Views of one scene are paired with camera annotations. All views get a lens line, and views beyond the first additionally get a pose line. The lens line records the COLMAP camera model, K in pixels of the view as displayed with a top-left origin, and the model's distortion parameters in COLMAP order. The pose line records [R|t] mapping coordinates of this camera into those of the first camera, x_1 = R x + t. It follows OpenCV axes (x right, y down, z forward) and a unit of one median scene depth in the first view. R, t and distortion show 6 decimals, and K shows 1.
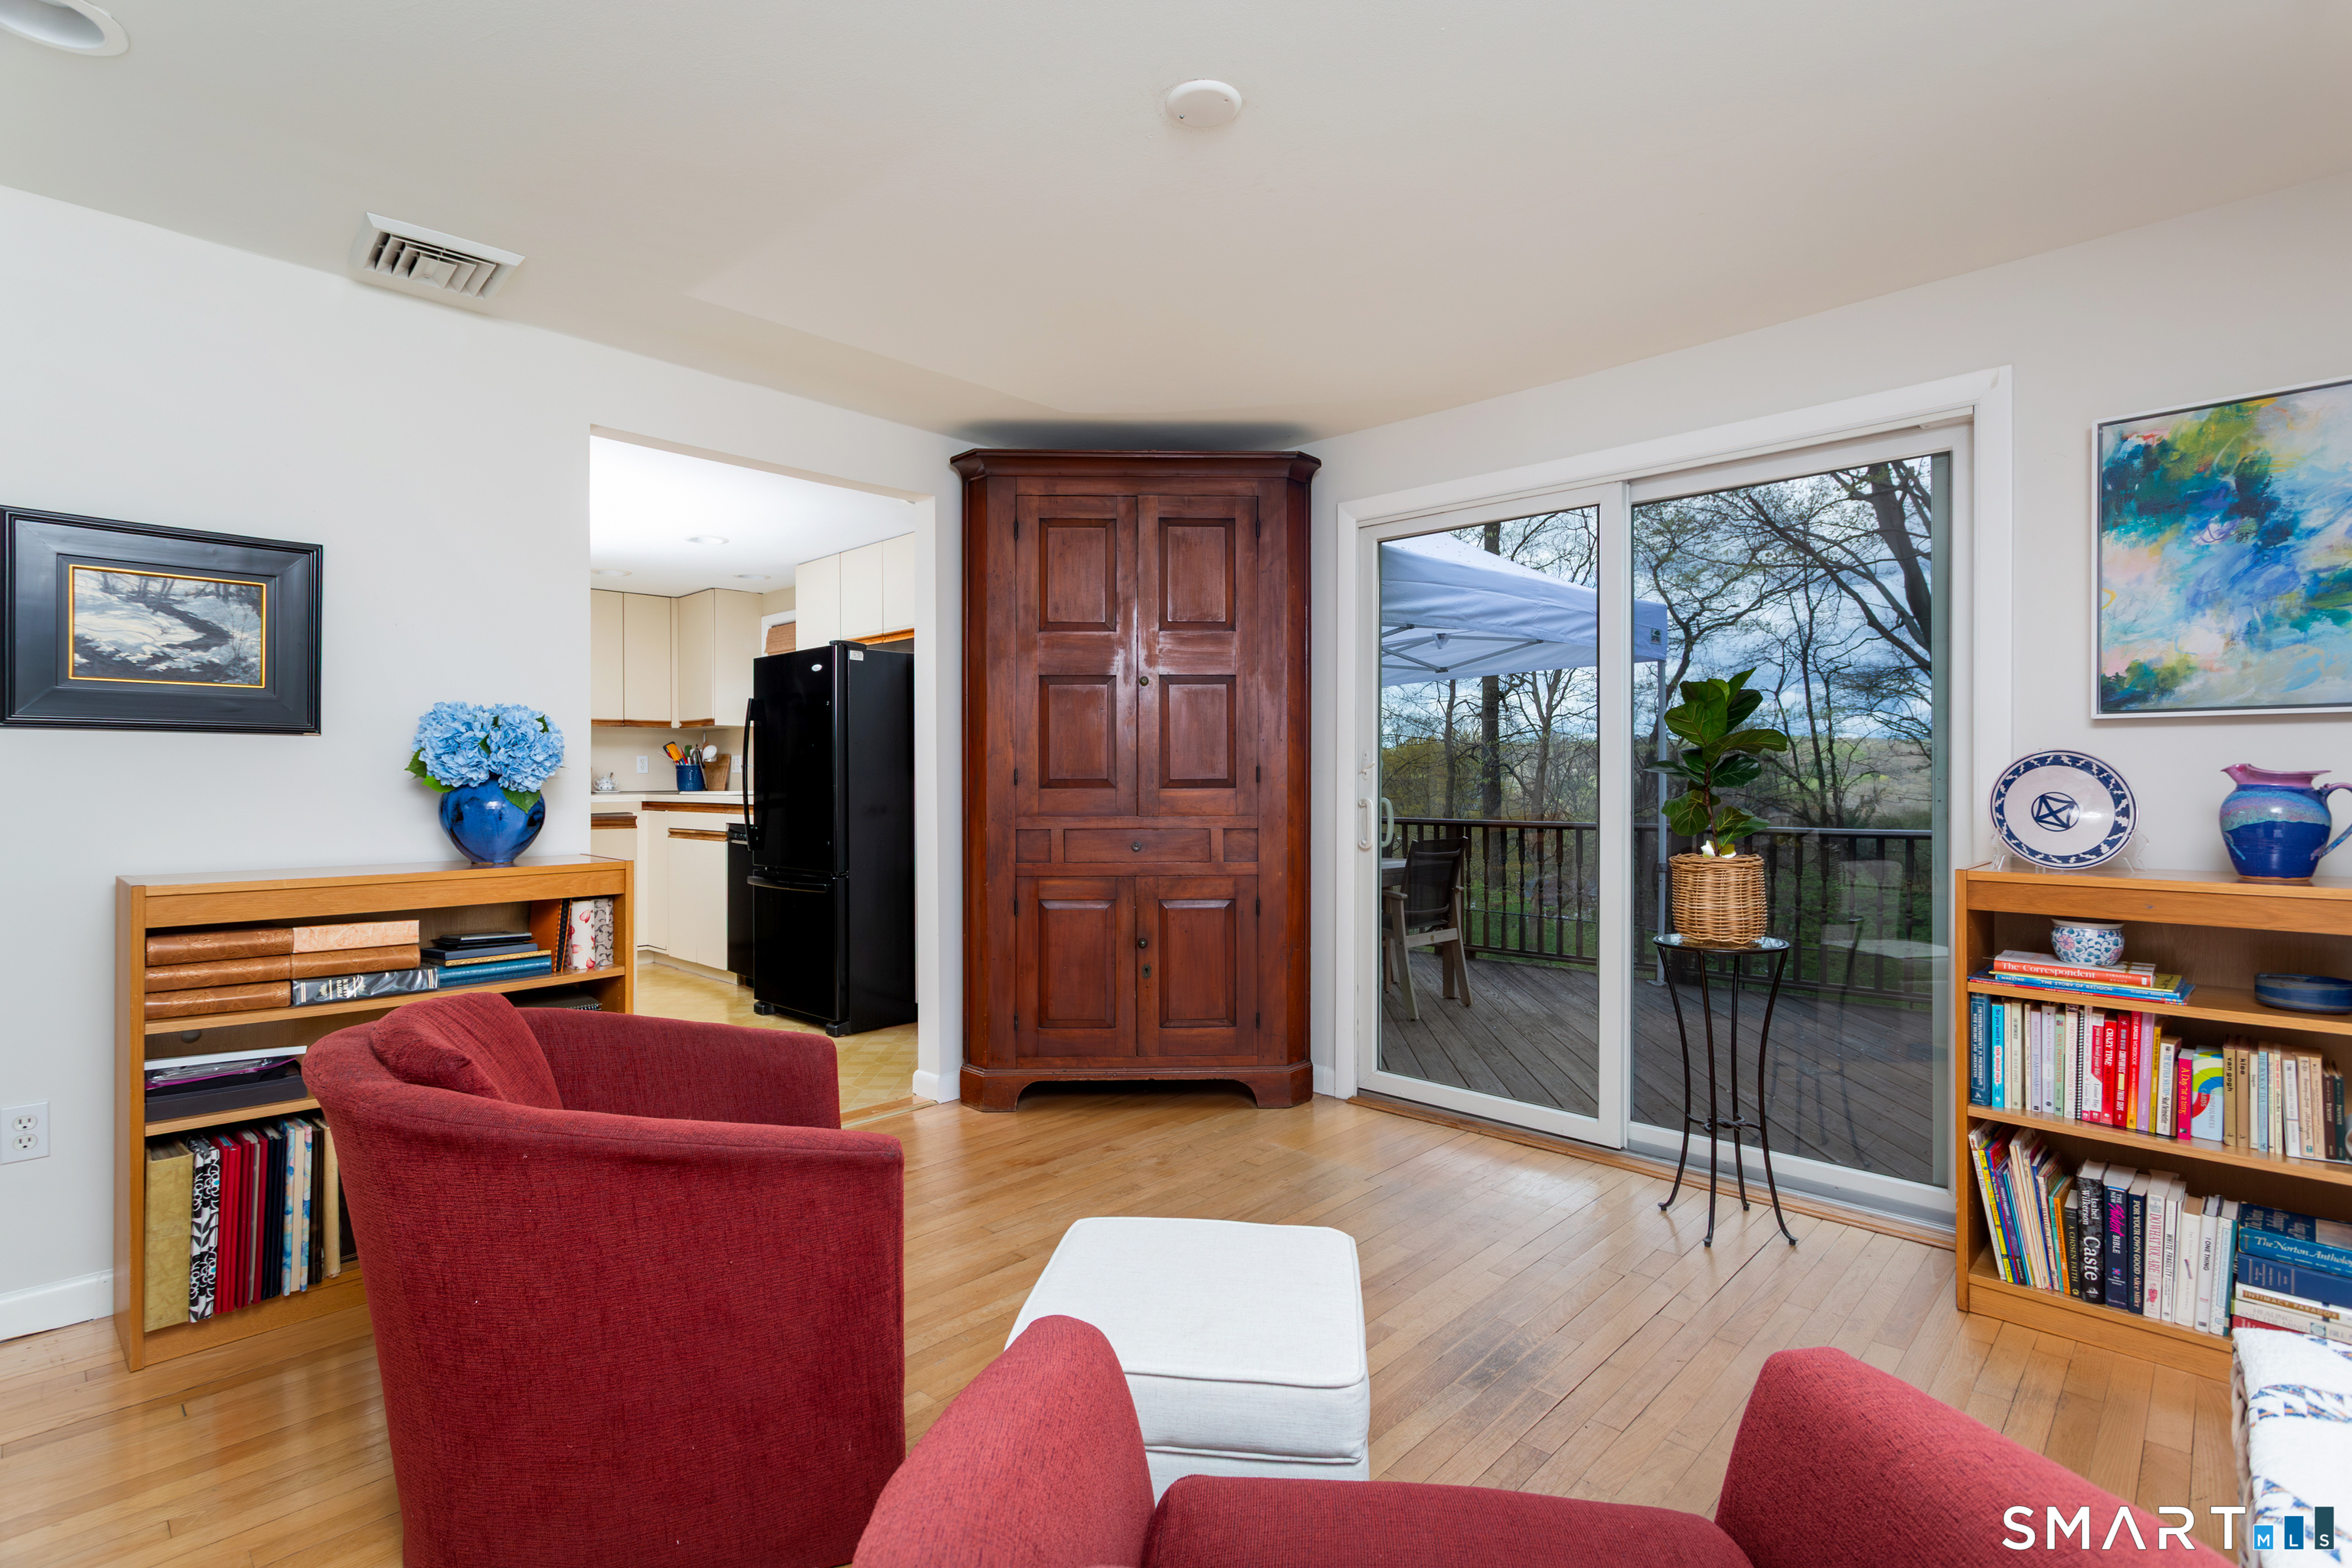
lens RADIAL K [[1109.0, 0, 1168.9], [0, 1109.0, 784.0], [0, 0, 1]] dist [0.000246, 0.003234]
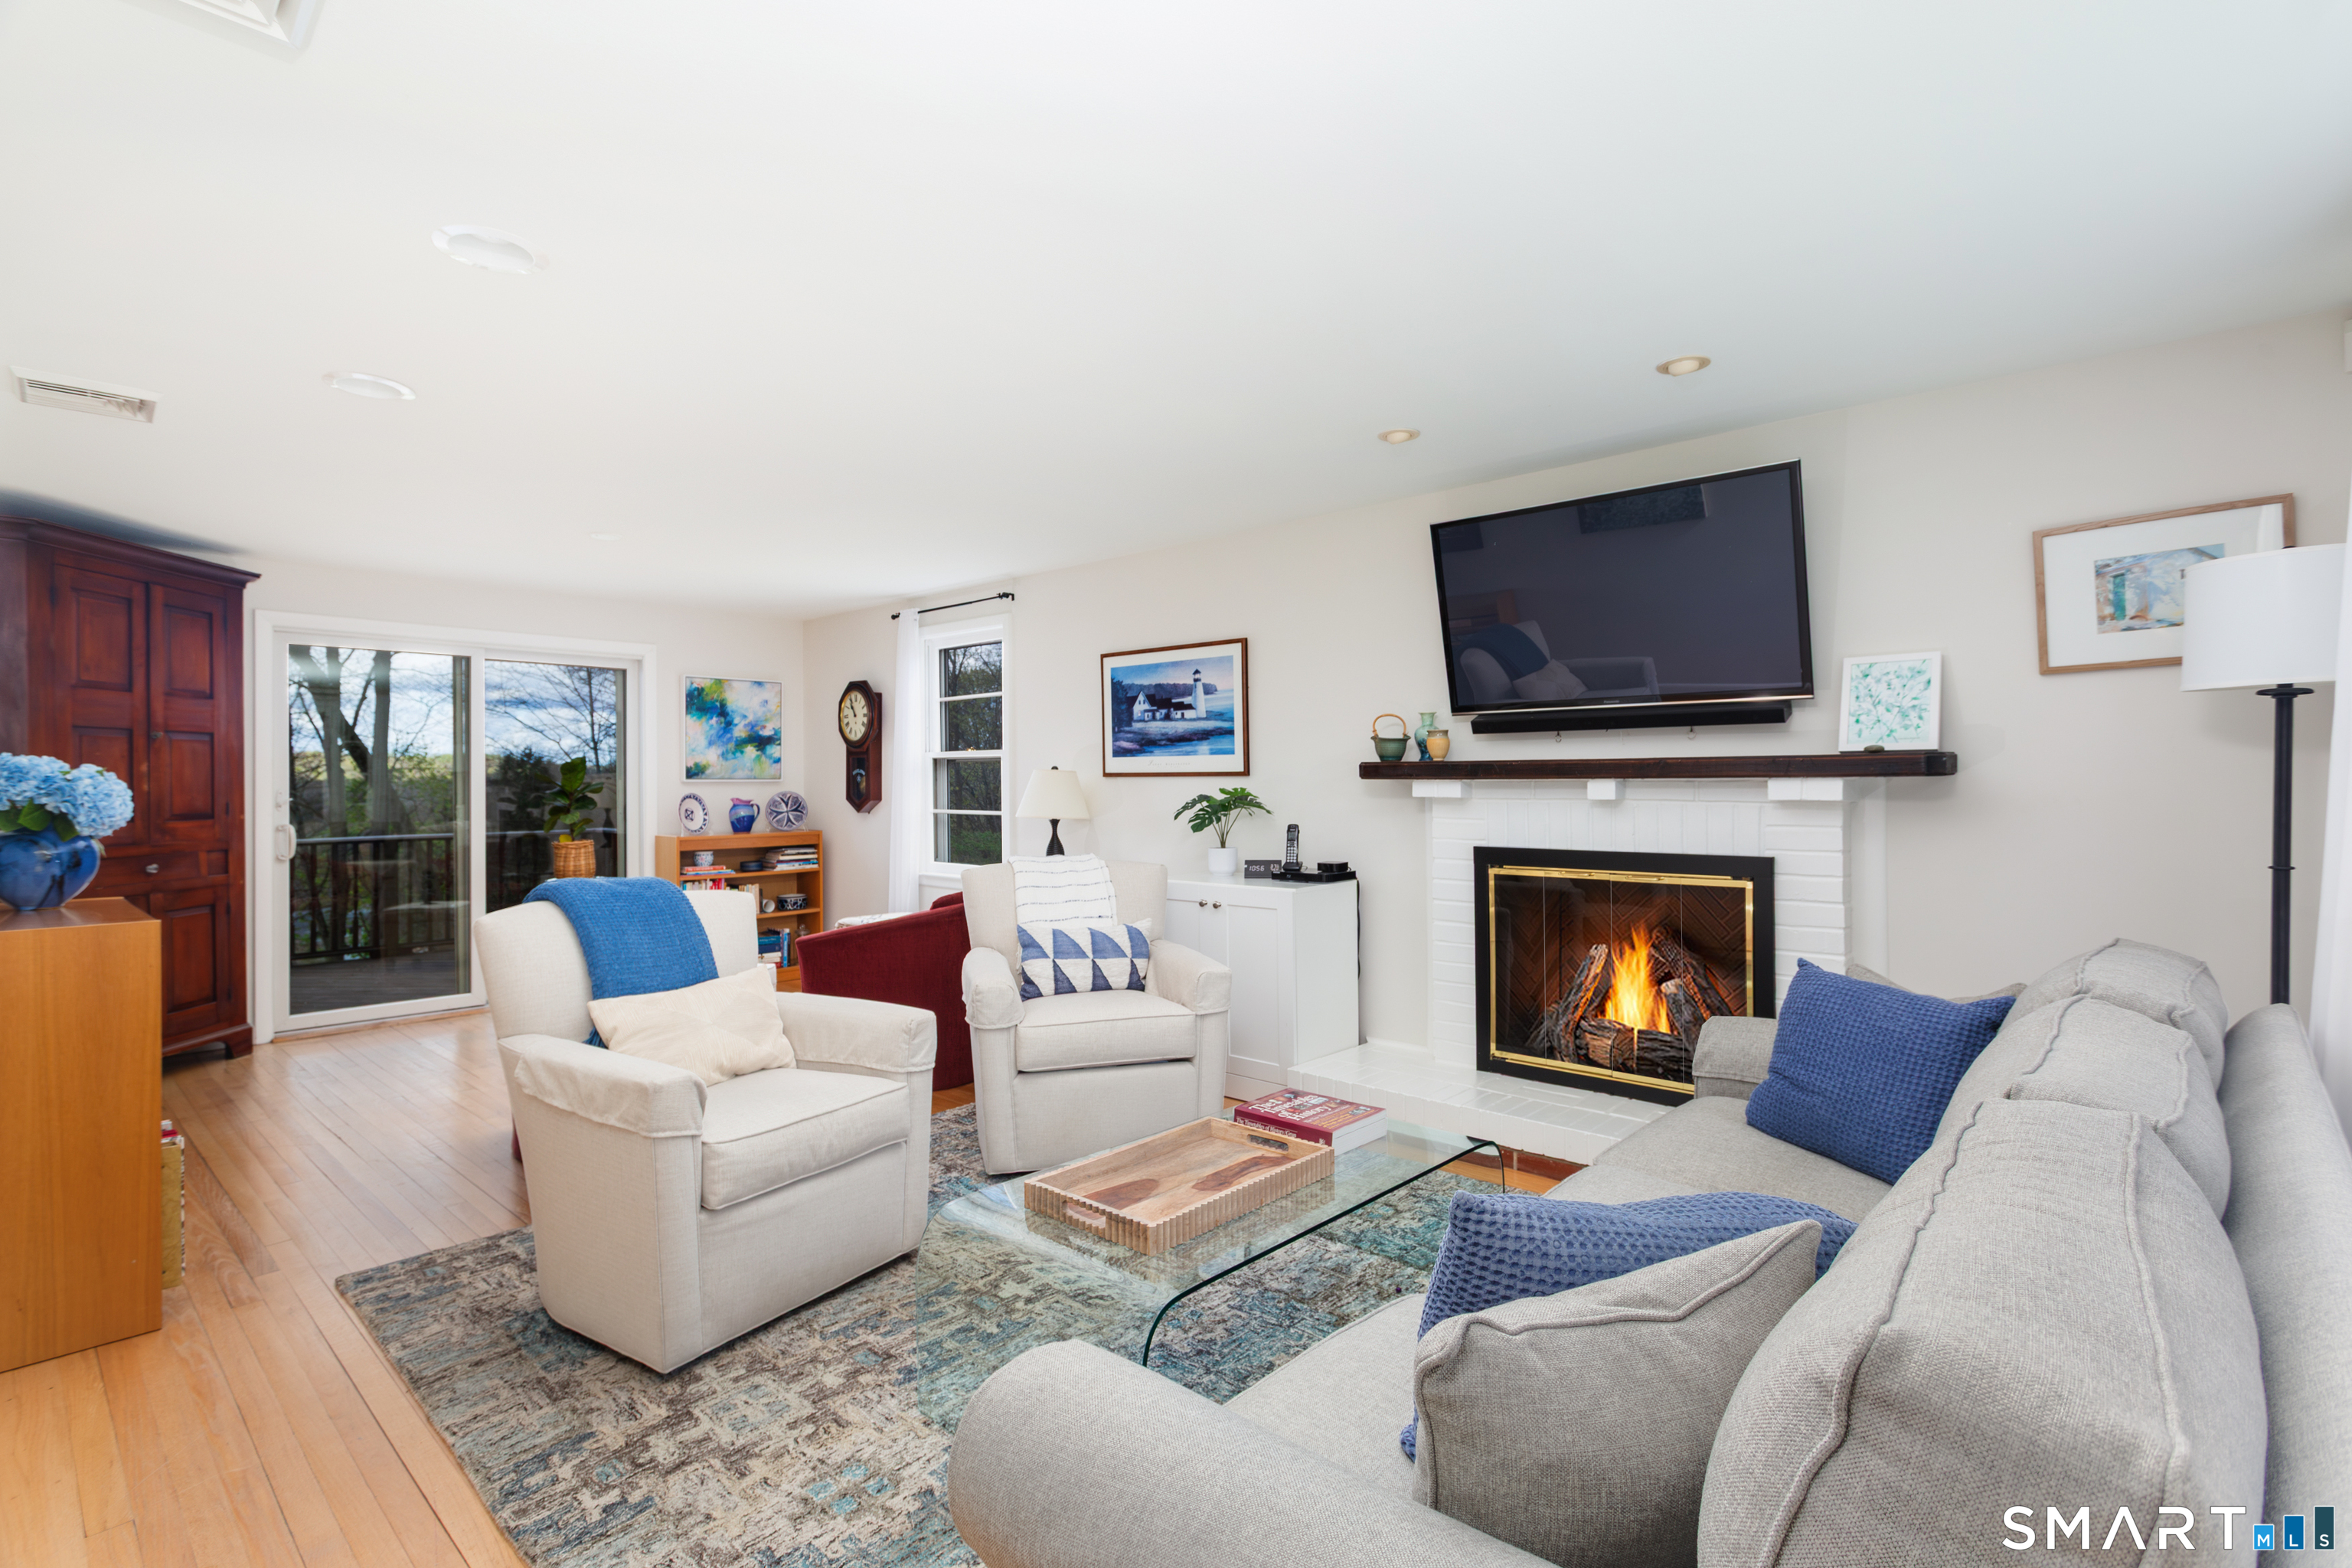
lens RADIAL K [[1112.6, 0, 1168.9], [0, 1112.6, 779.3], [0, 0, 1]] dist [0.000973, 0.000762]
pose [[-0.025424, 0.004466, 0.999667, -1.464158], [0.012796, 0.999910, -0.004142, -0.026952], [-0.999595, 0.012687, -0.025479, -0.106747]]
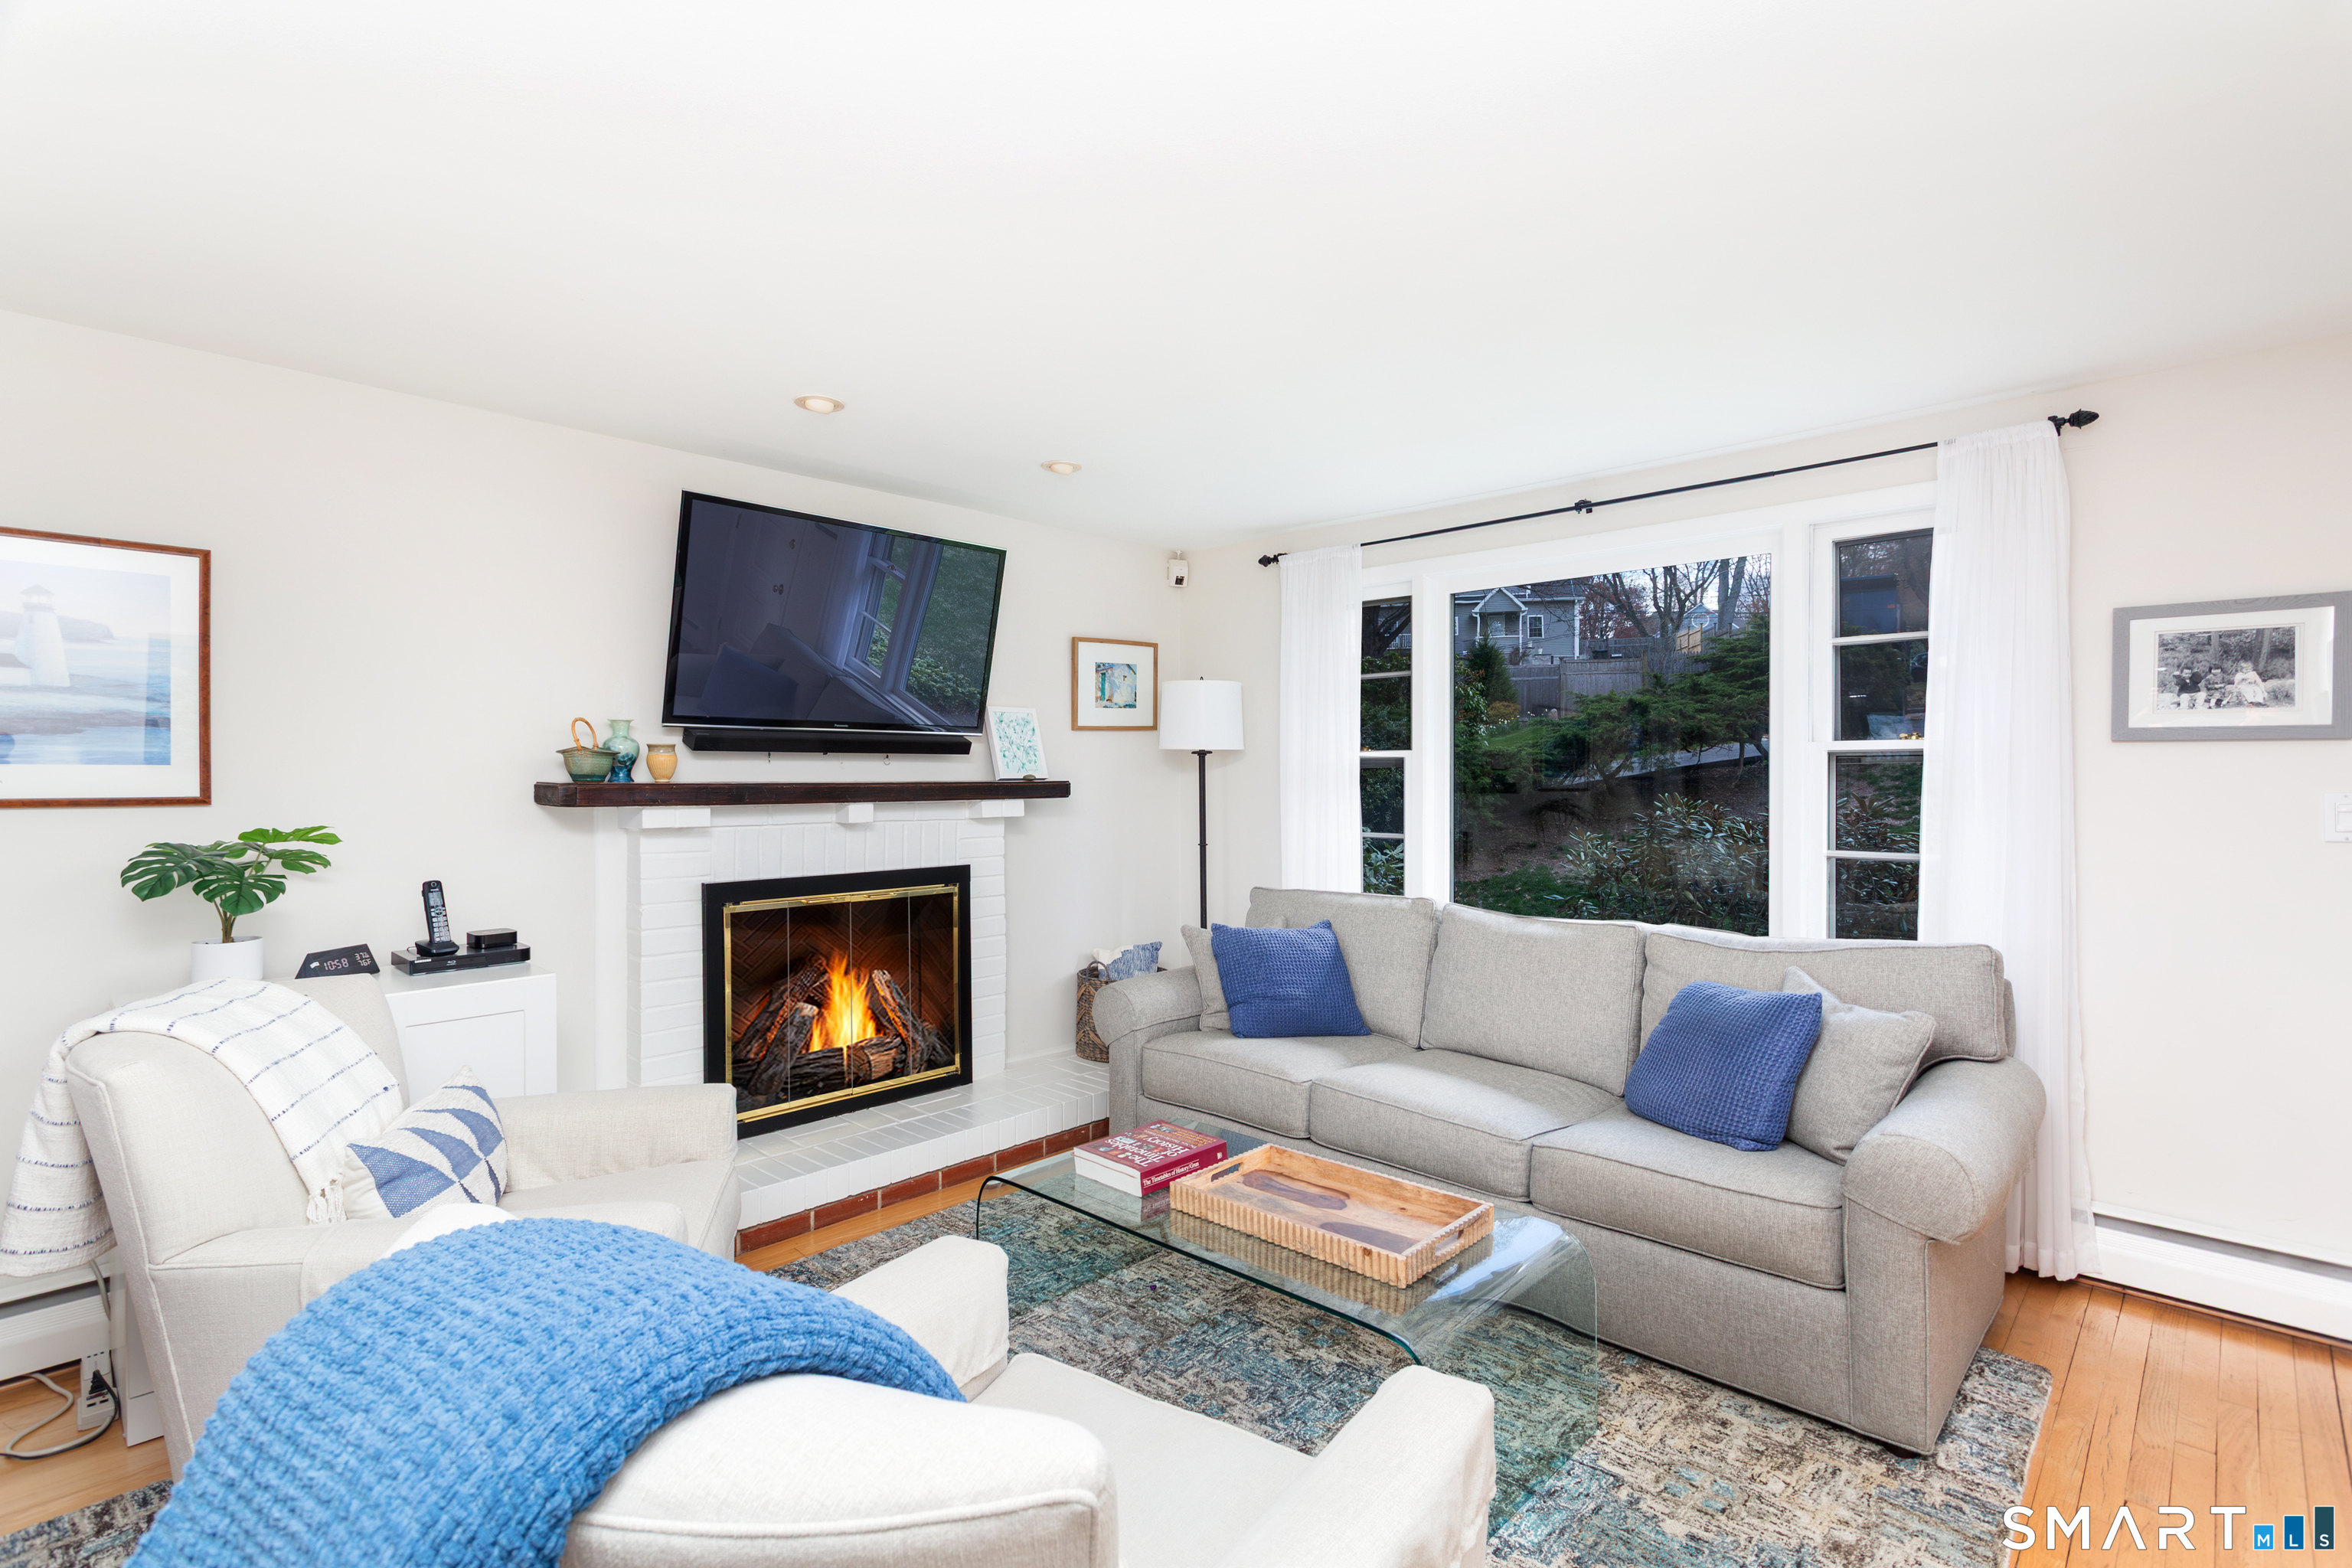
lens RADIAL K [[1112.6, 0, 1168.9], [0, 1112.6, 779.3], [0, 0, 1]] dist [0.000973, 0.000762]
pose [[-0.999939, 0.005284, -0.009727, -0.679119], [0.005180, 0.999929, 0.010707, -0.059581], [0.009782, 0.010656, -0.999895, 0.556371]]
